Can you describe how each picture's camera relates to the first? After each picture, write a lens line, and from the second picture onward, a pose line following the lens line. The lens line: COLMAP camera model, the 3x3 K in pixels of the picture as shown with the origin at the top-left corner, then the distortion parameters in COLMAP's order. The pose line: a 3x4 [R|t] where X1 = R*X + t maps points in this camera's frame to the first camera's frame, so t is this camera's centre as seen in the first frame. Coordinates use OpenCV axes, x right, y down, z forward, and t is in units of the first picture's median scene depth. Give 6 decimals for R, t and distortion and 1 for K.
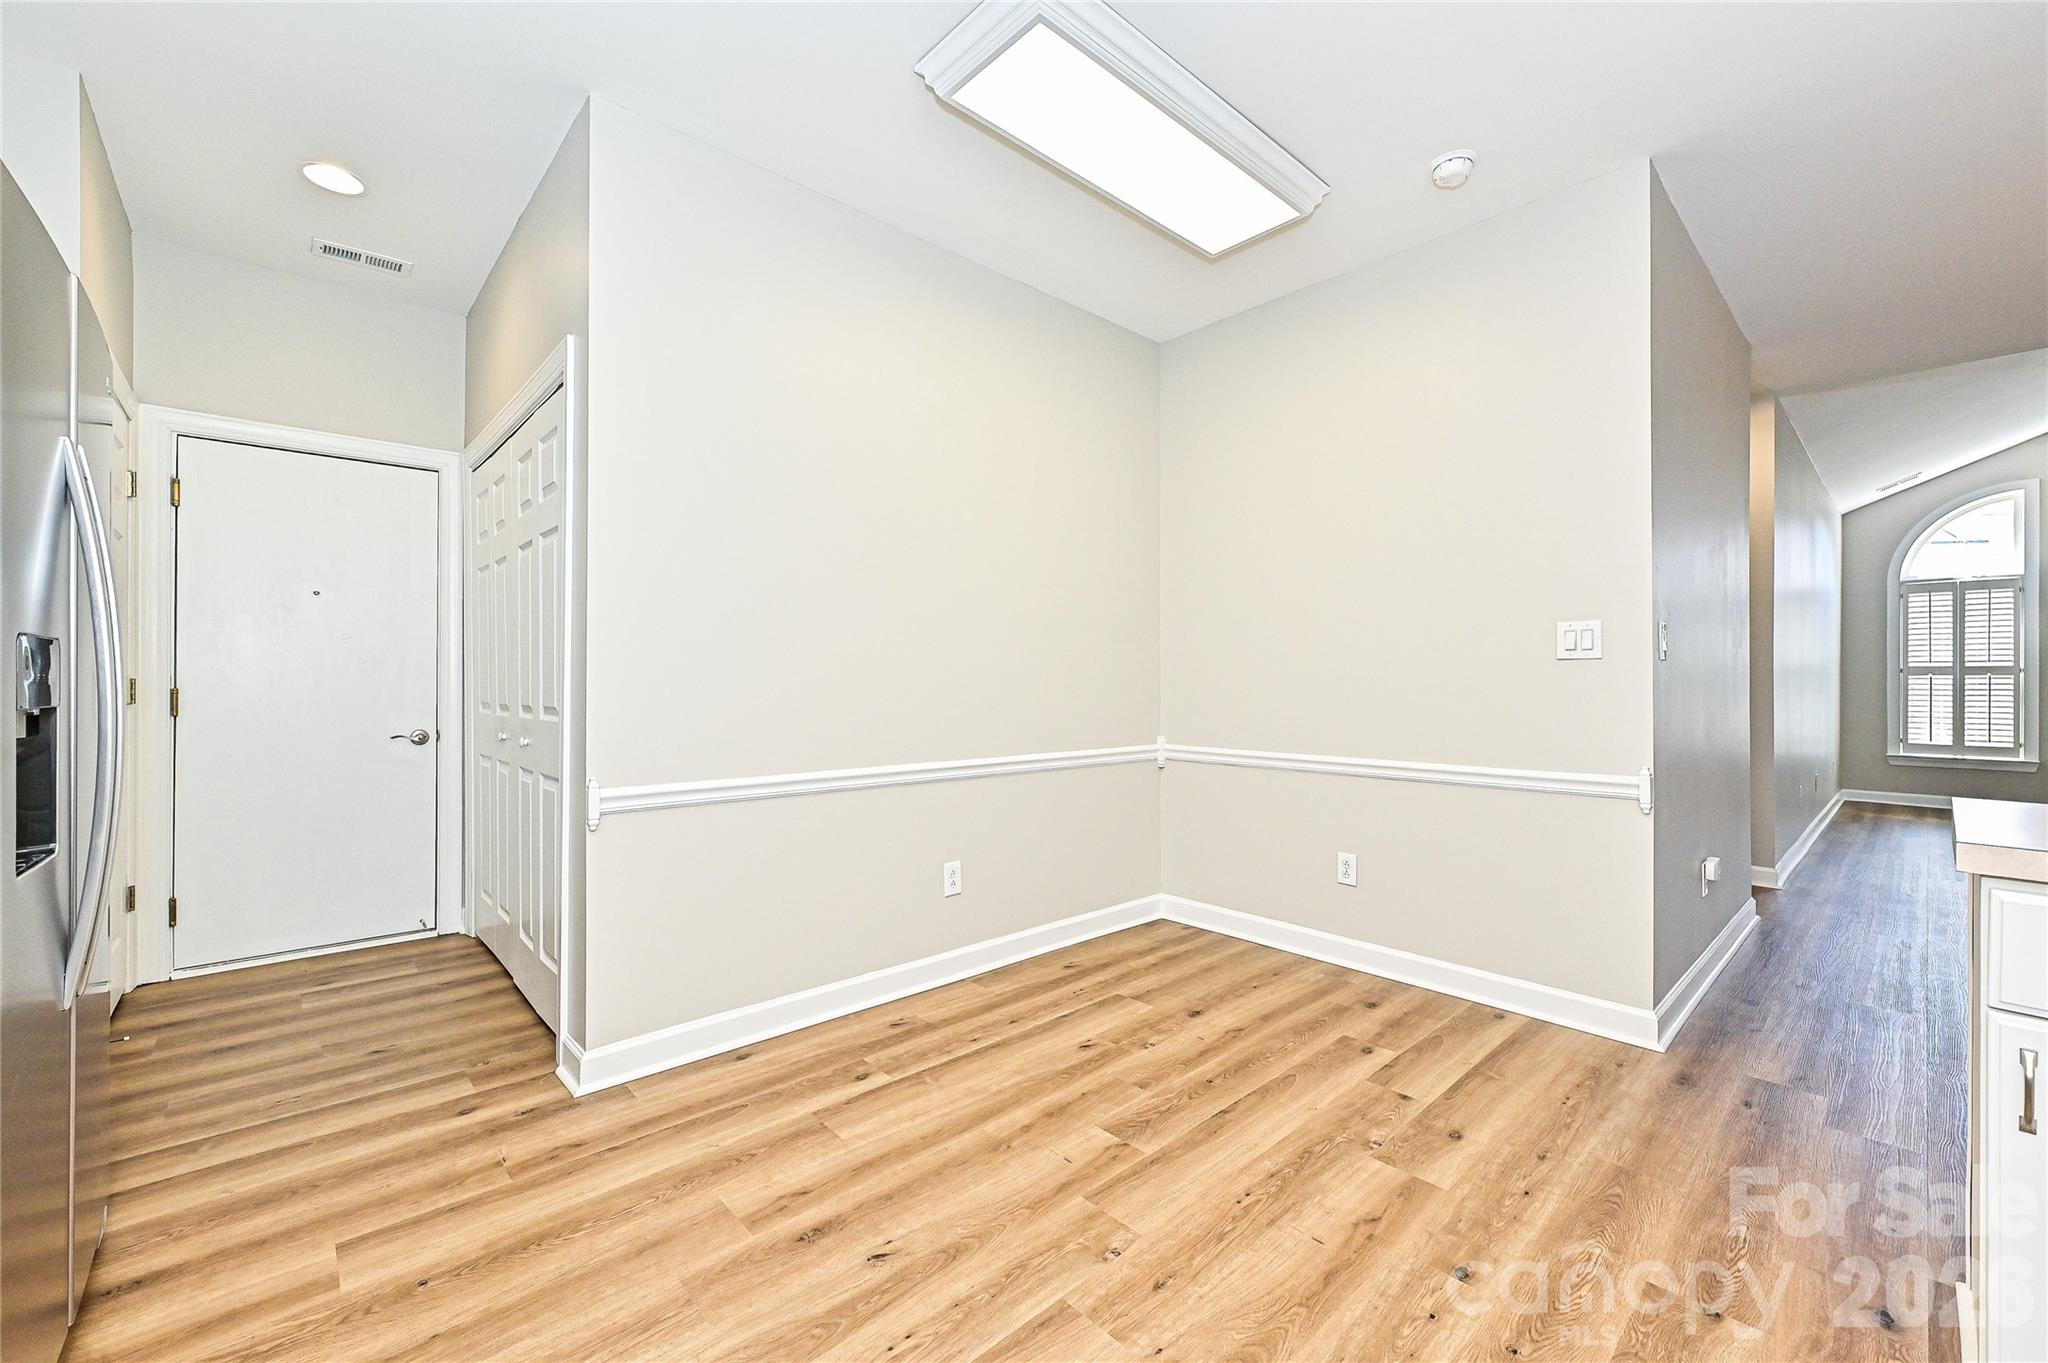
lens RADIAL K [[826.3, 0, 1014.4], [0, 826.3, 671.0], [0, 0, 1]] dist [-0.000422, -0.000198]
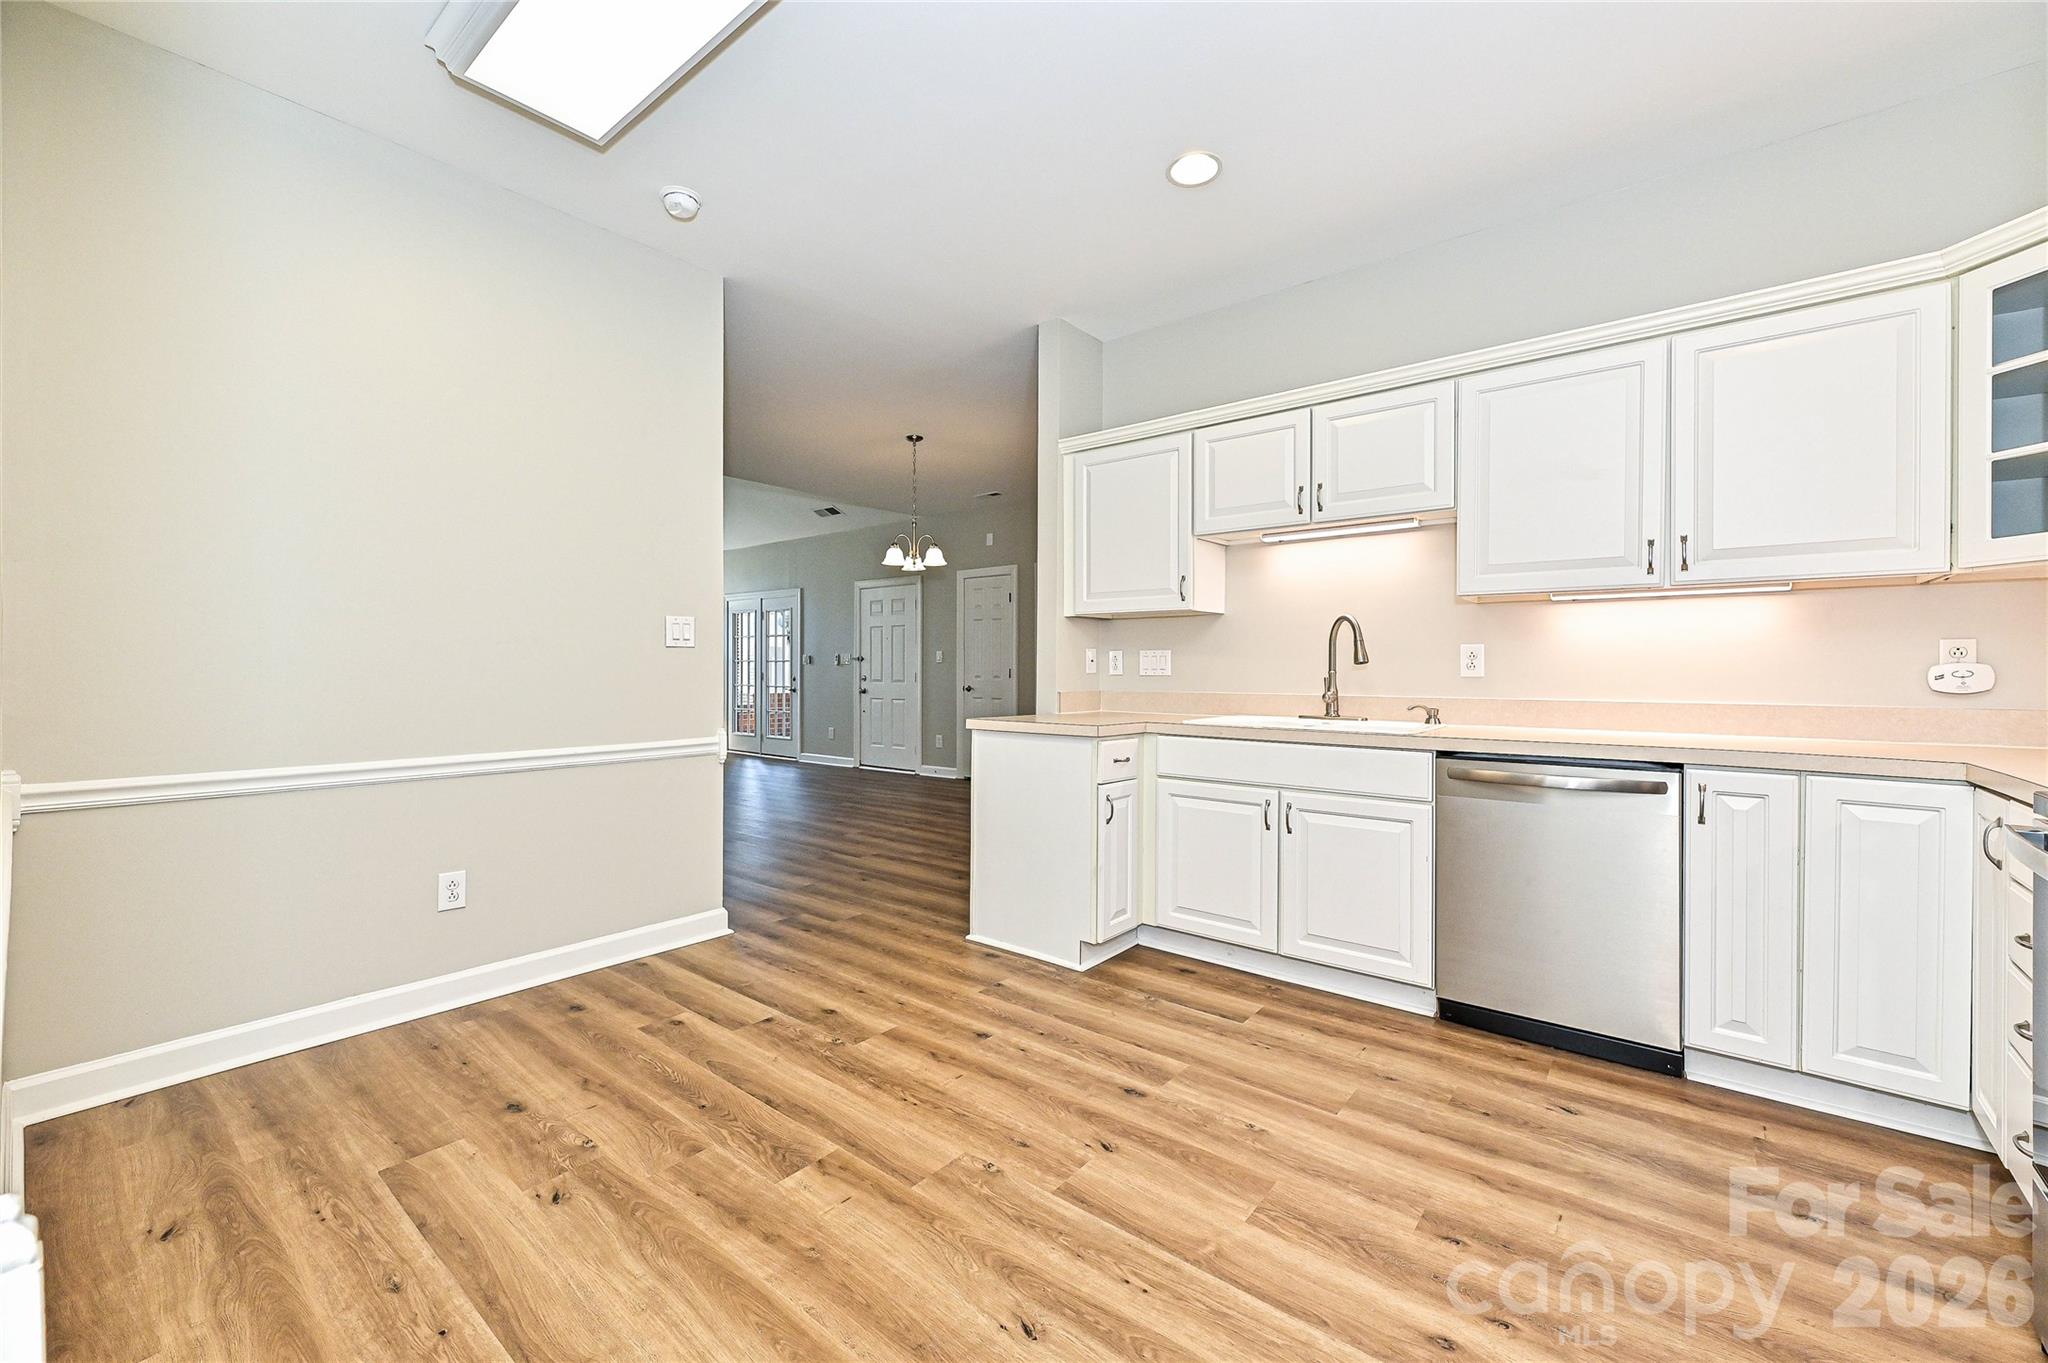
lens RADIAL K [[826.3, 0, 1014.4], [0, 826.3, 671.0], [0, 0, 1]] dist [-0.000422, -0.000198]
pose [[-0.152998, -0.005041, 0.988214, -0.756876], [-0.014207, 0.999895, 0.002901, 0.013242], [-0.988124, -0.013595, -0.153053, 0.864898]]
